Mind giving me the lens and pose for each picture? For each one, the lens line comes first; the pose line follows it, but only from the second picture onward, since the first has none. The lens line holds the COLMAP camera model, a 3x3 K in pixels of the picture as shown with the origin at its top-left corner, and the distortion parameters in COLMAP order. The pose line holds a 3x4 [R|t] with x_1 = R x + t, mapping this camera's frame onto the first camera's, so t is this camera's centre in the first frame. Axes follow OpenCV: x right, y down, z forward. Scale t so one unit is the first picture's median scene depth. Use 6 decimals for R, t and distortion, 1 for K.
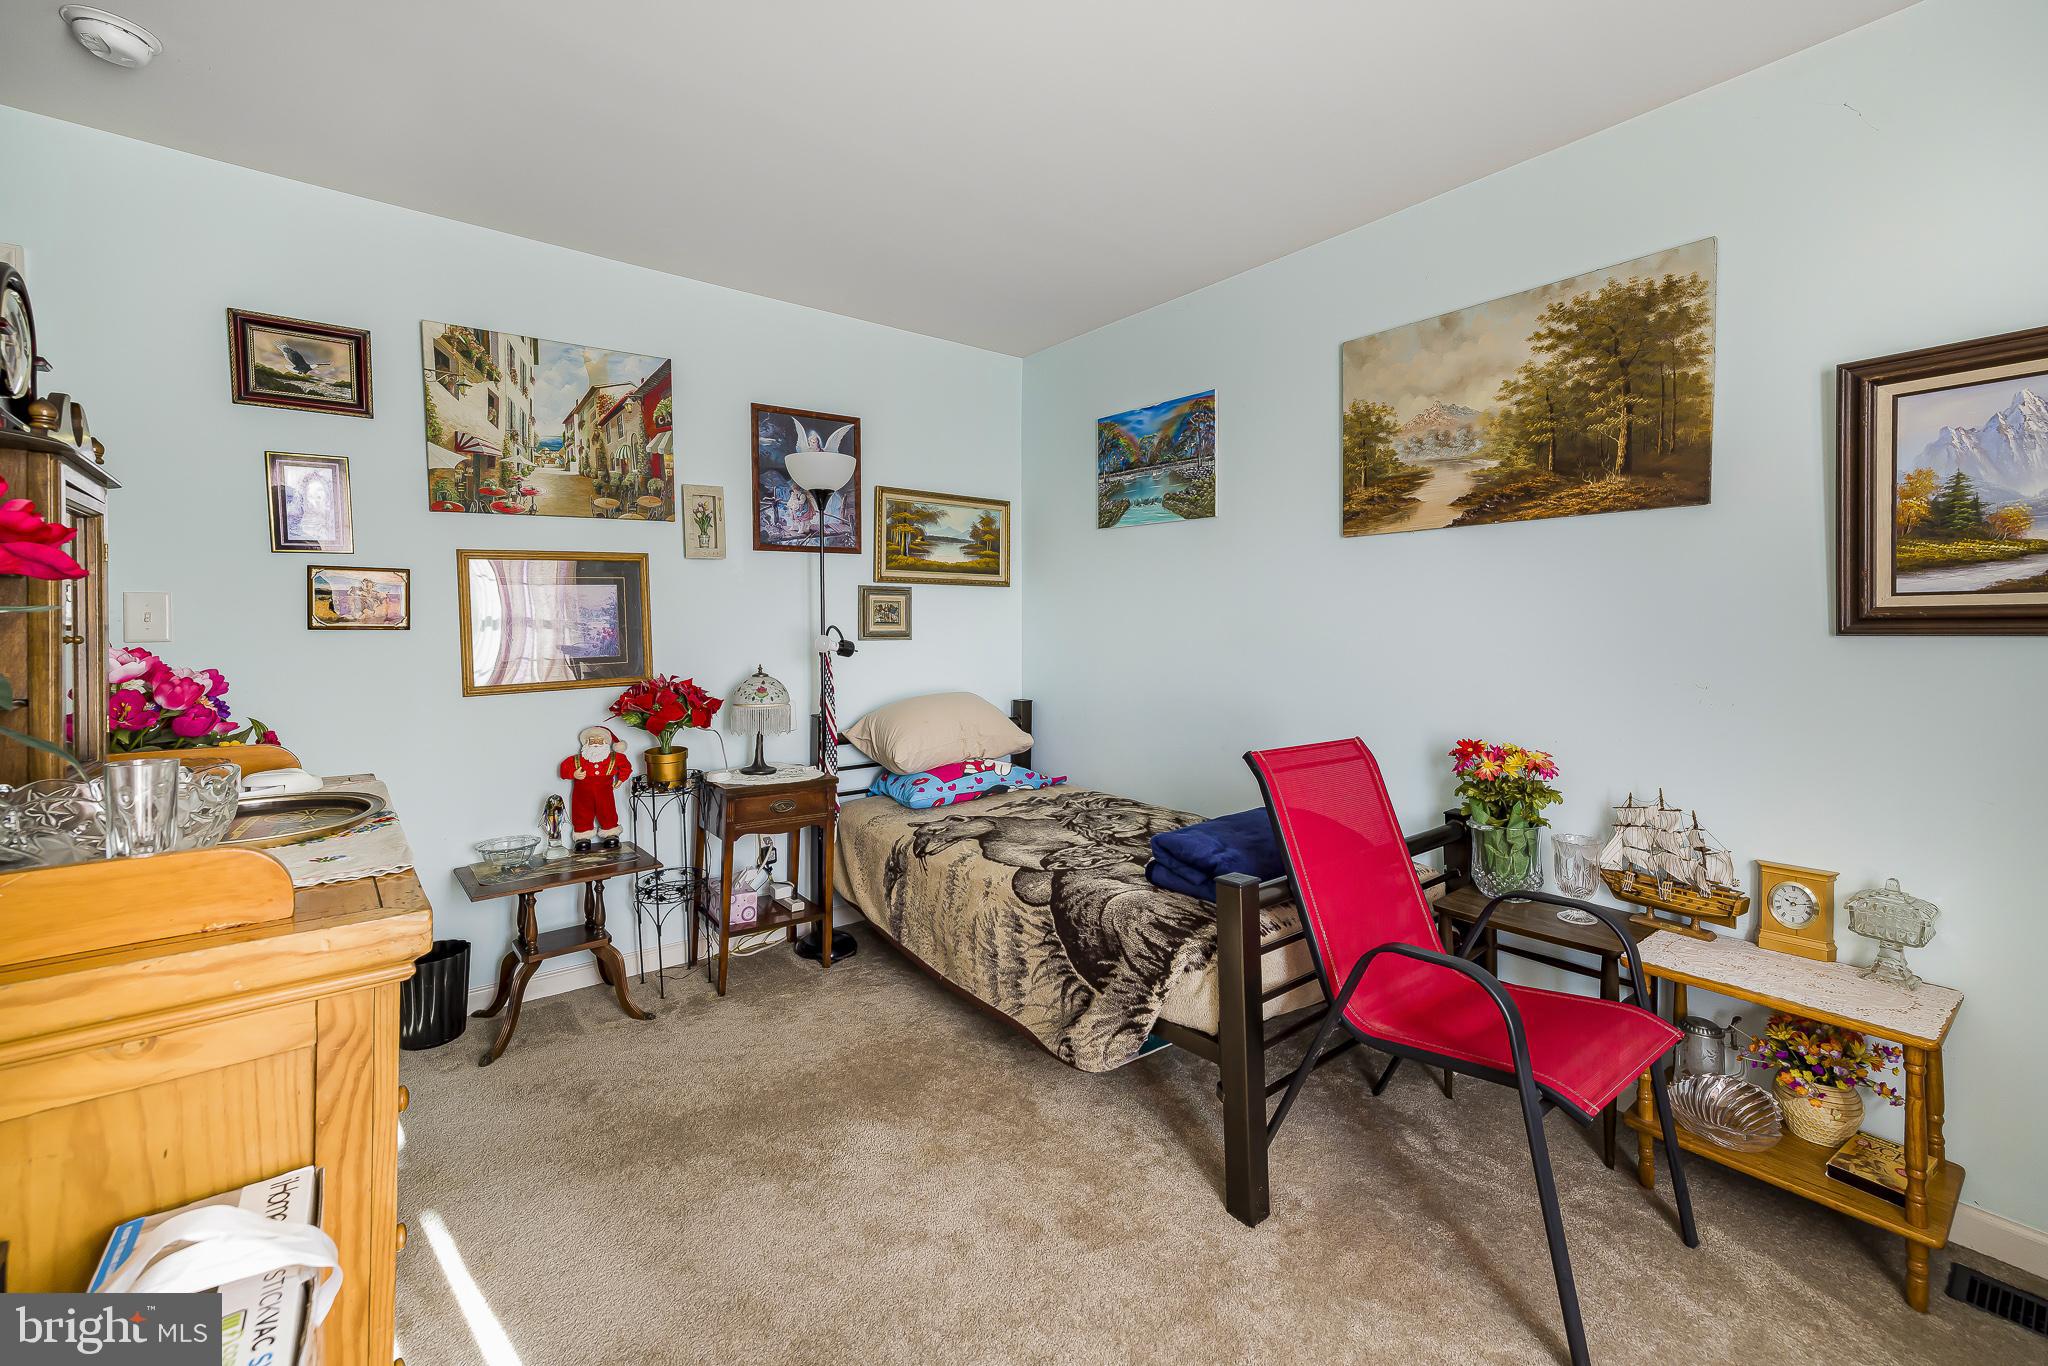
lens RADIAL K [[862.1, 0, 1038.3], [0, 862.1, 631.4], [0, 0, 1]] dist [0.000802, 0.000159]
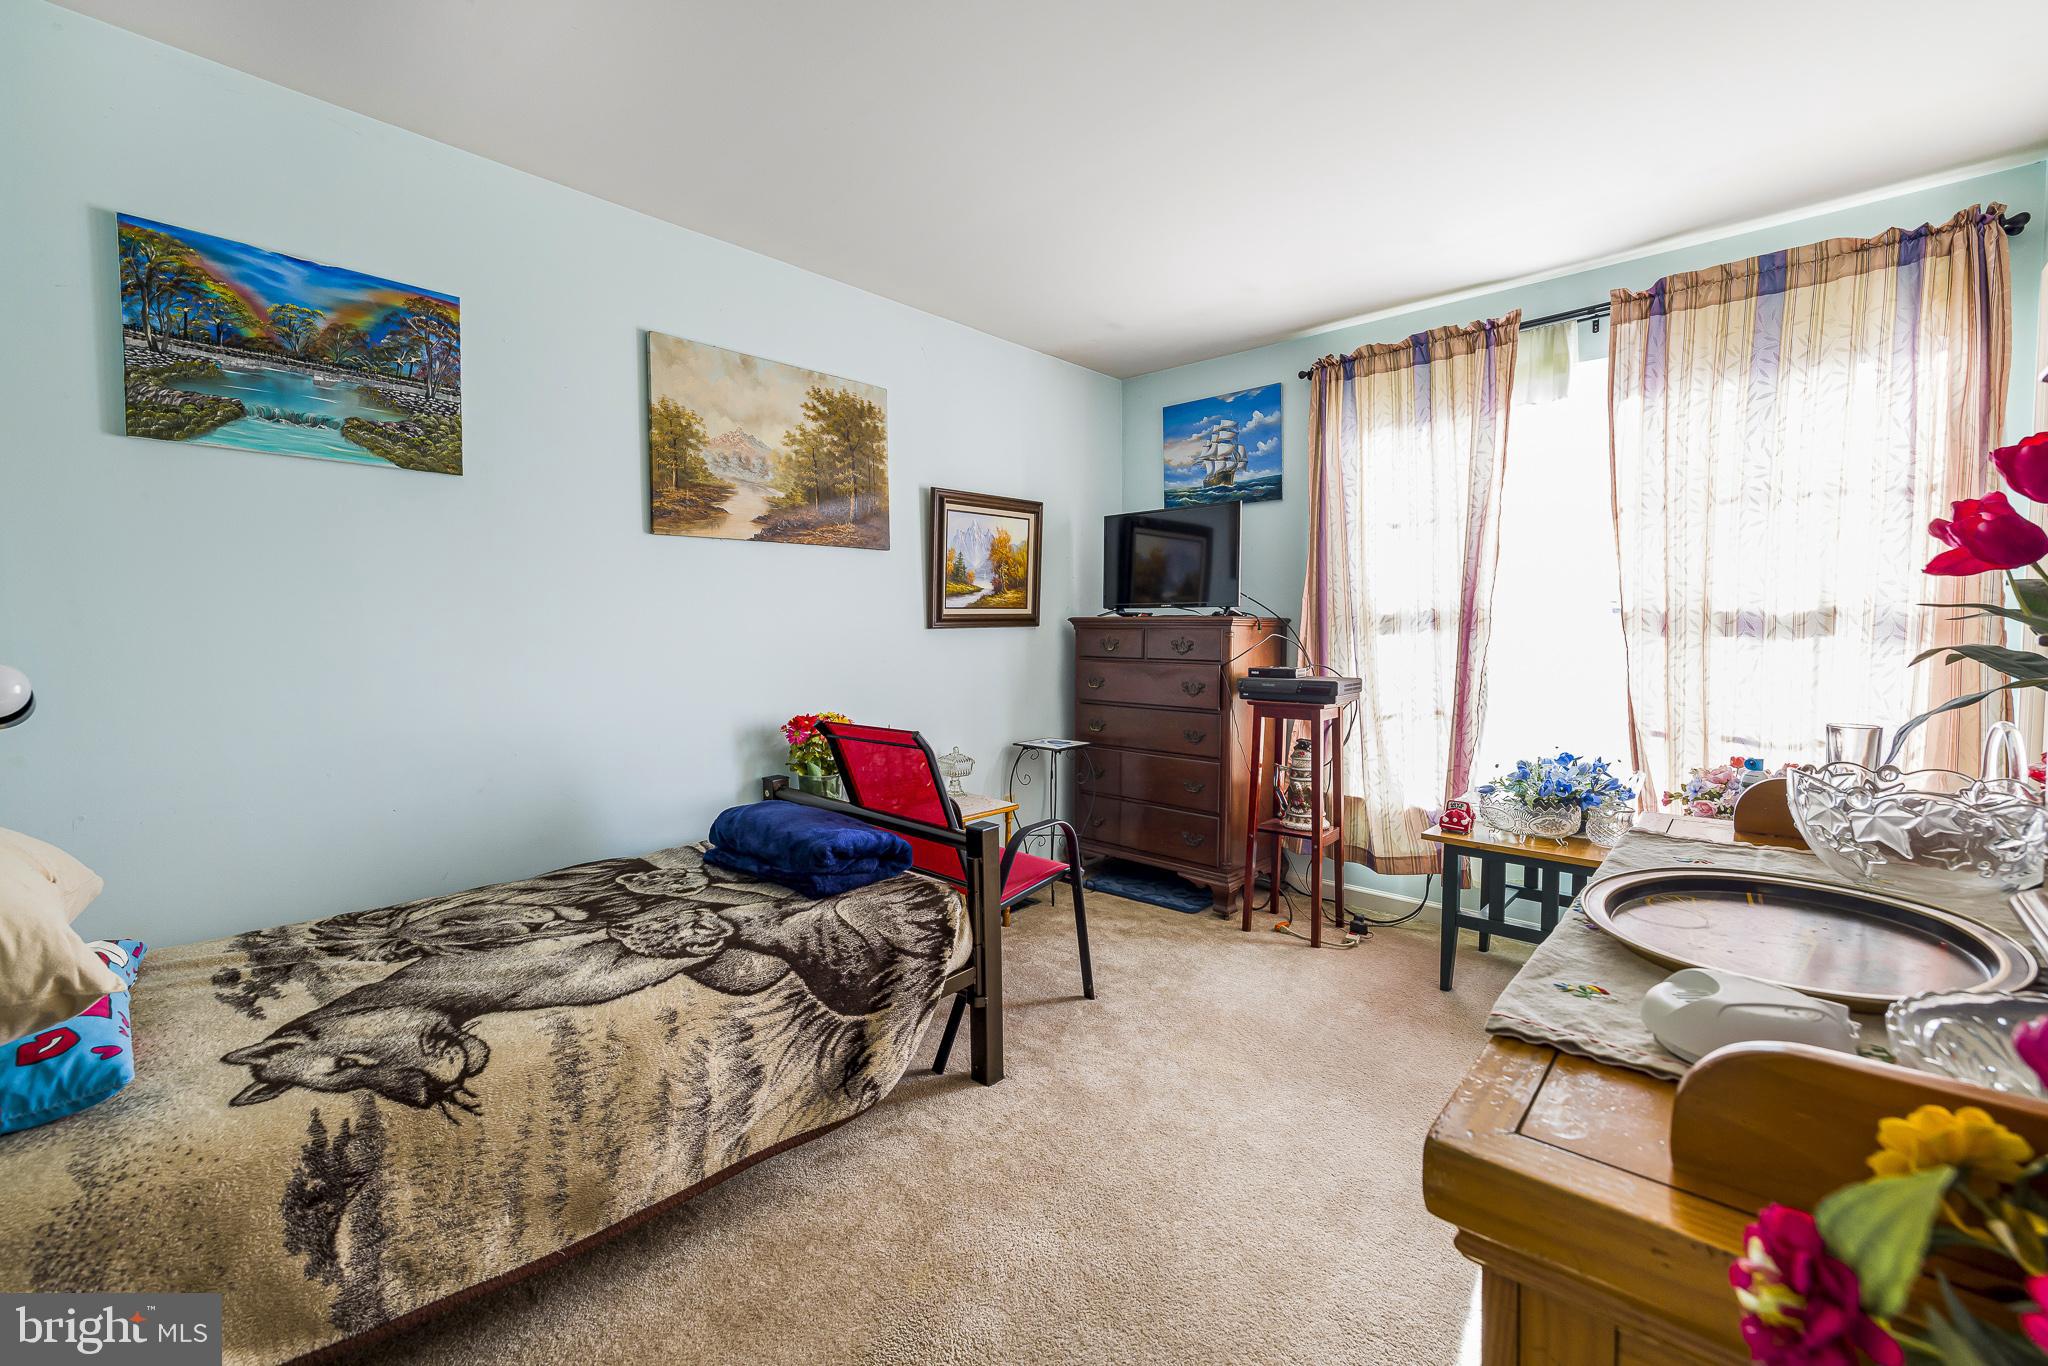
lens RADIAL K [[862.1, 0, 1010.5], [0, 862.1, 646.5], [0, 0, 1]] dist [0.000802, 0.000159]
pose [[-0.147045, -0.031061, 0.988642, -0.740557], [0.008144, 0.999435, 0.032611, -0.012243], [-0.989096, 0.012847, -0.146709, 0.831580]]
